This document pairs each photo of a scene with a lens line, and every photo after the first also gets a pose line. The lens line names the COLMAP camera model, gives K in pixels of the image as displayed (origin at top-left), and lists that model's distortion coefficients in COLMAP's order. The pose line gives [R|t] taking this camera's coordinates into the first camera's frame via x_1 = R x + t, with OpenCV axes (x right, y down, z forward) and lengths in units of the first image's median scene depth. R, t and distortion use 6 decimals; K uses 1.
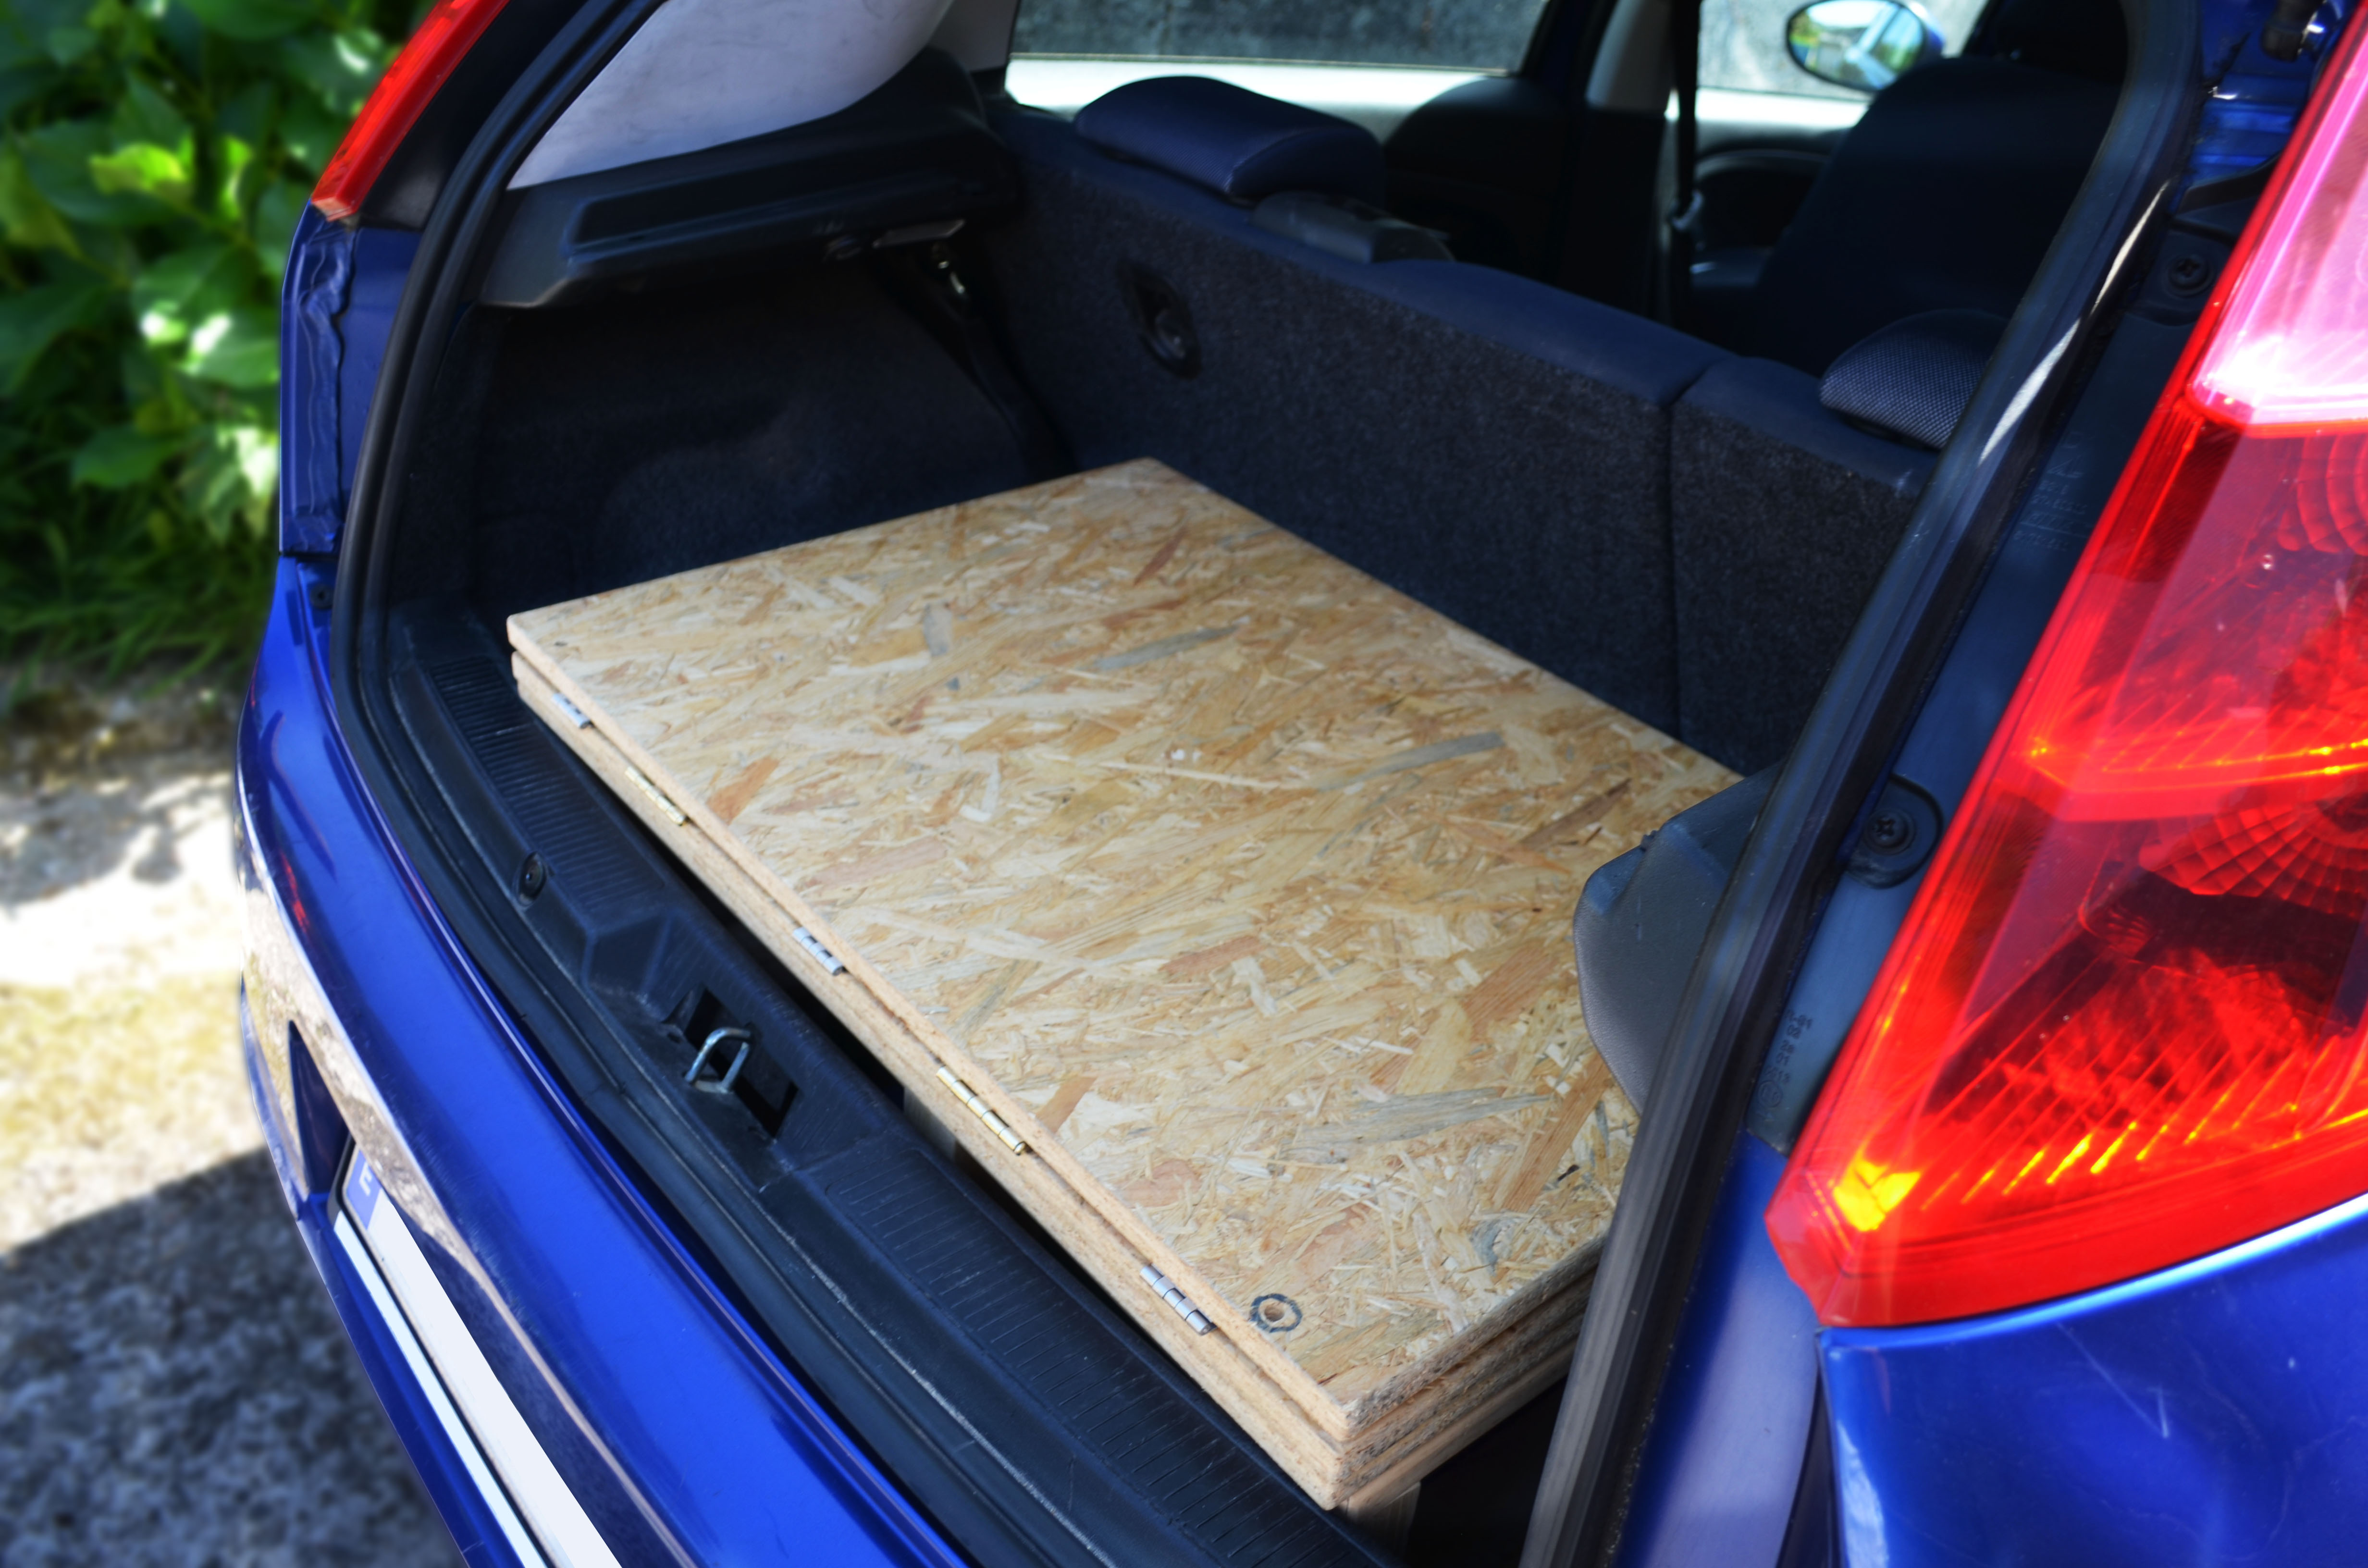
lens RADIAL K [[1798.6, 0, 1184.0], [0, 1798.6, 784.0], [0, 0, 1]] dist [0.000171, -0.000258]
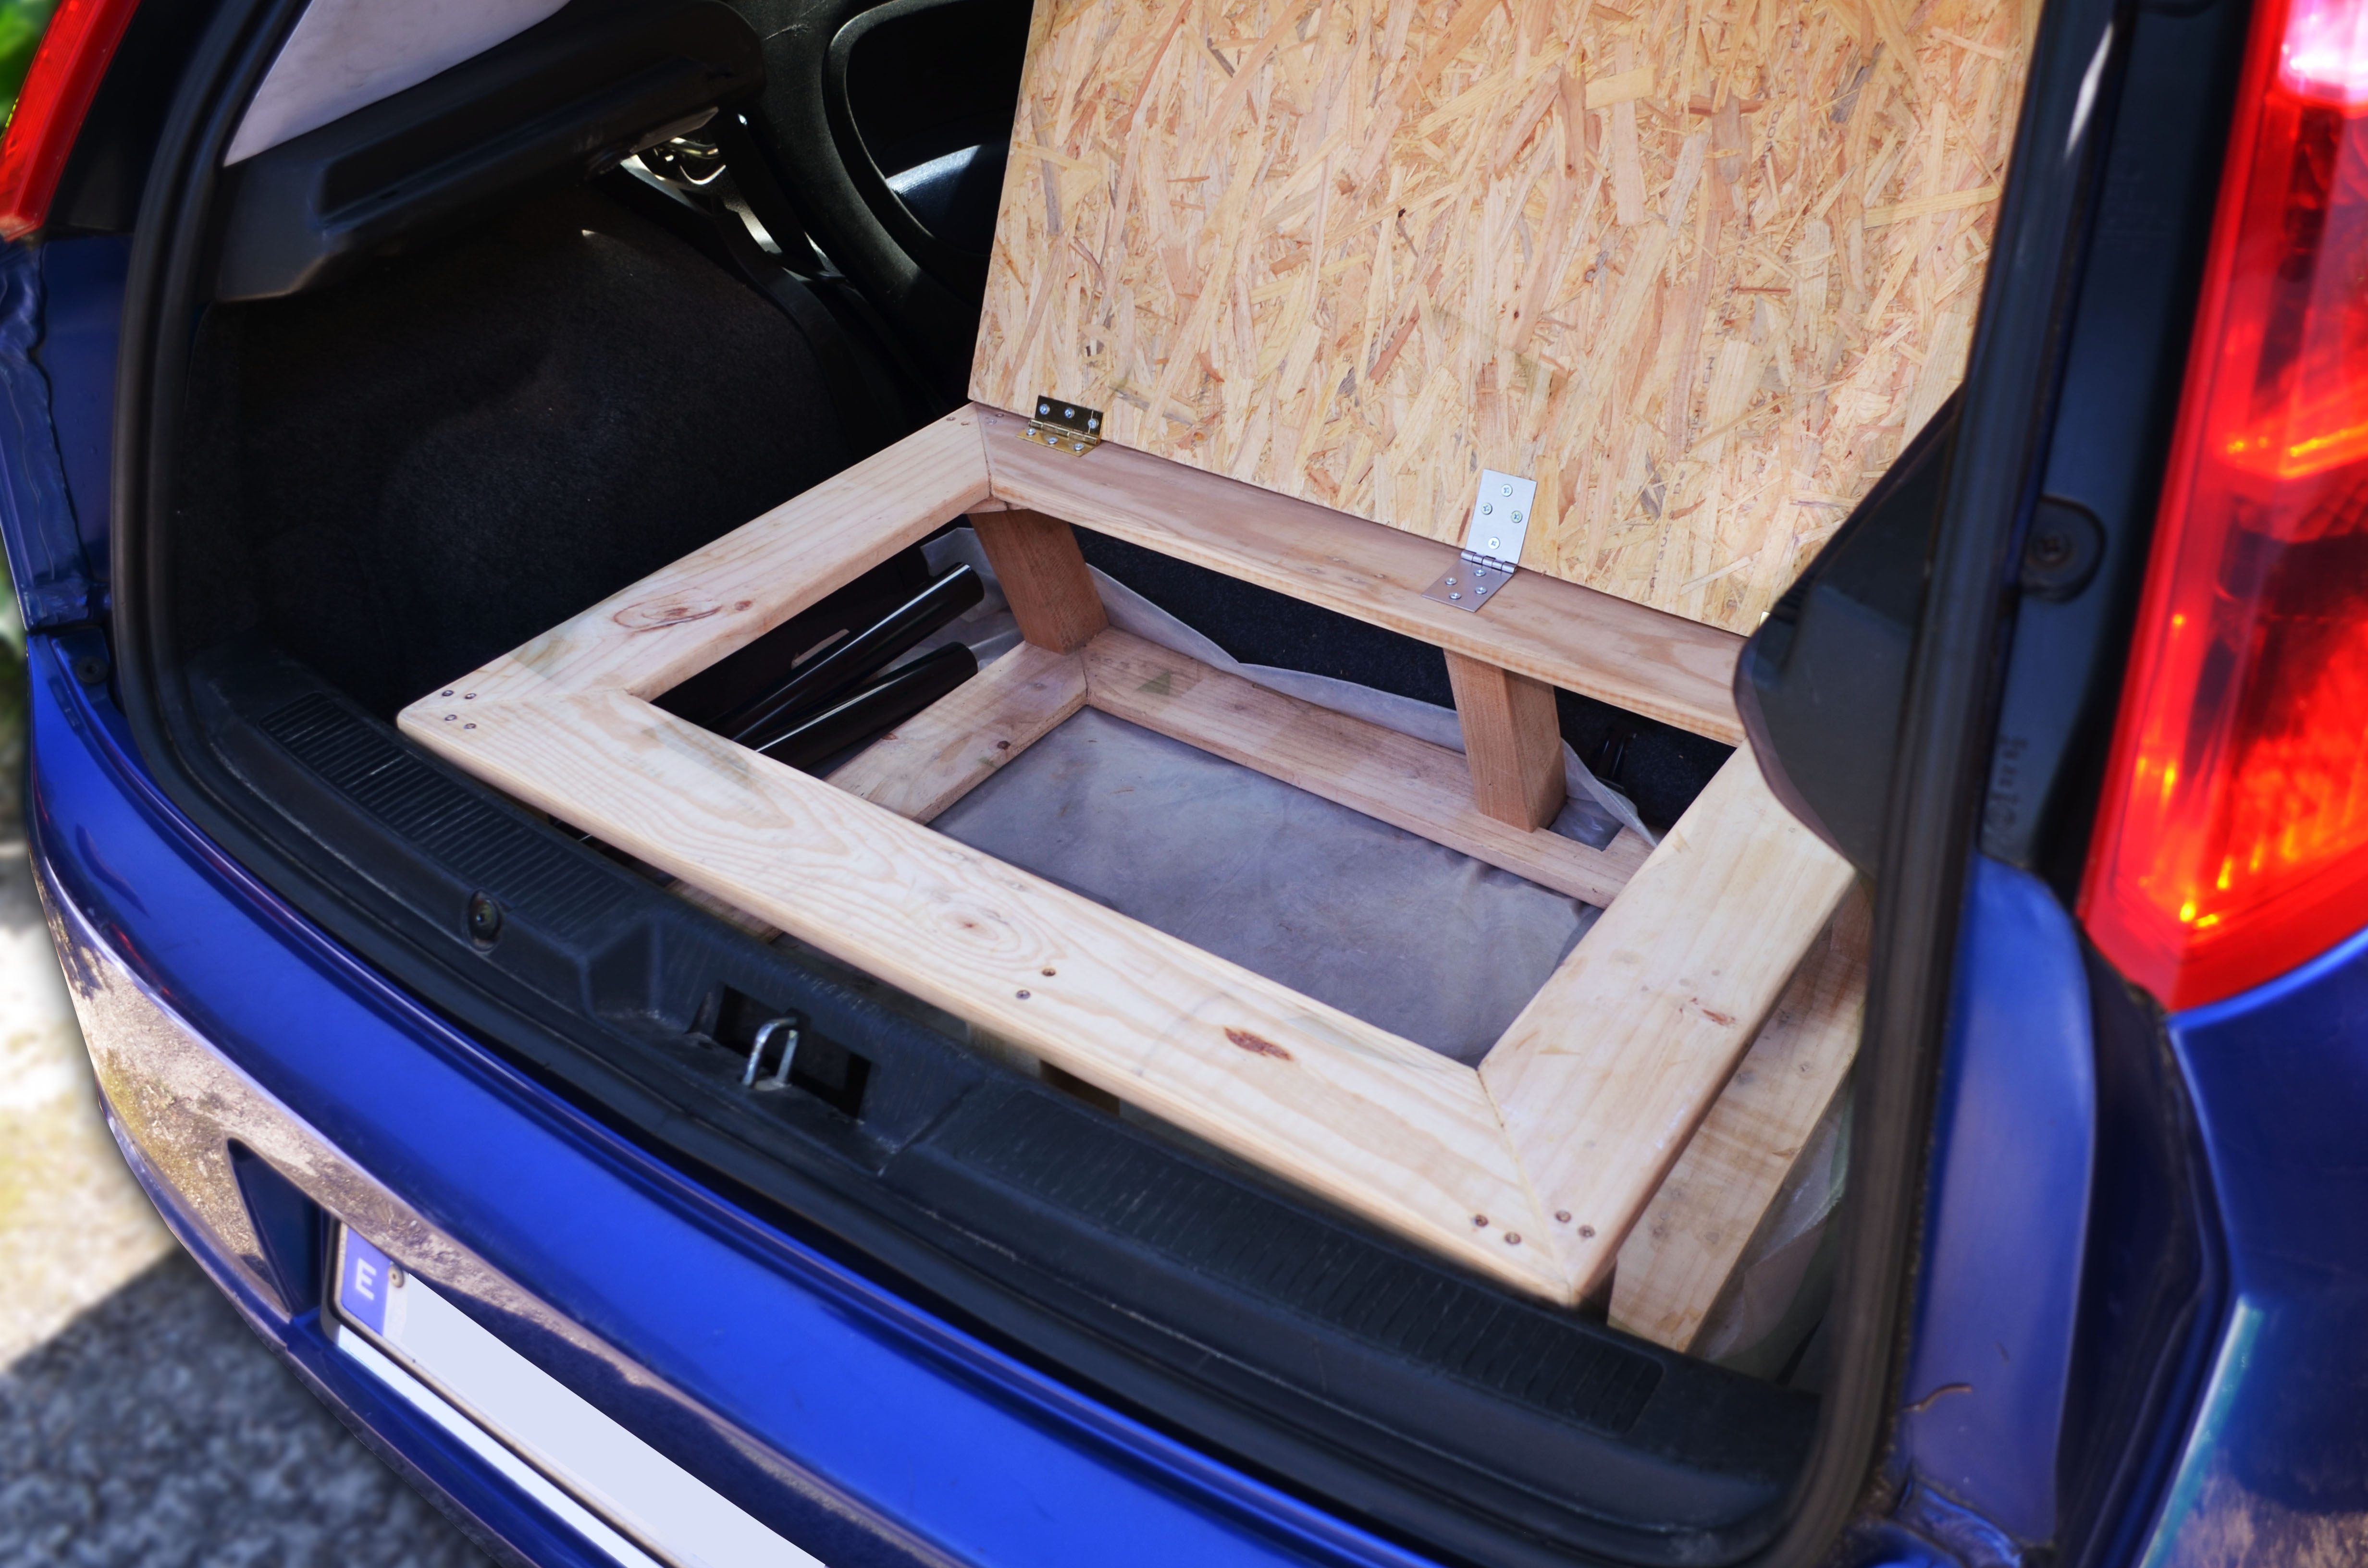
lens RADIAL K [[1902.1, 0, 1181.1], [0, 1902.1, 752.7], [0, 0, 1]] dist [-0.001495, 0.003884]
pose [[0.957889, -0.236515, 0.162819, -0.149063], [0.223909, 0.970247, 0.092113, -0.036155], [-0.179761, -0.051777, 0.982347, -0.004205]]
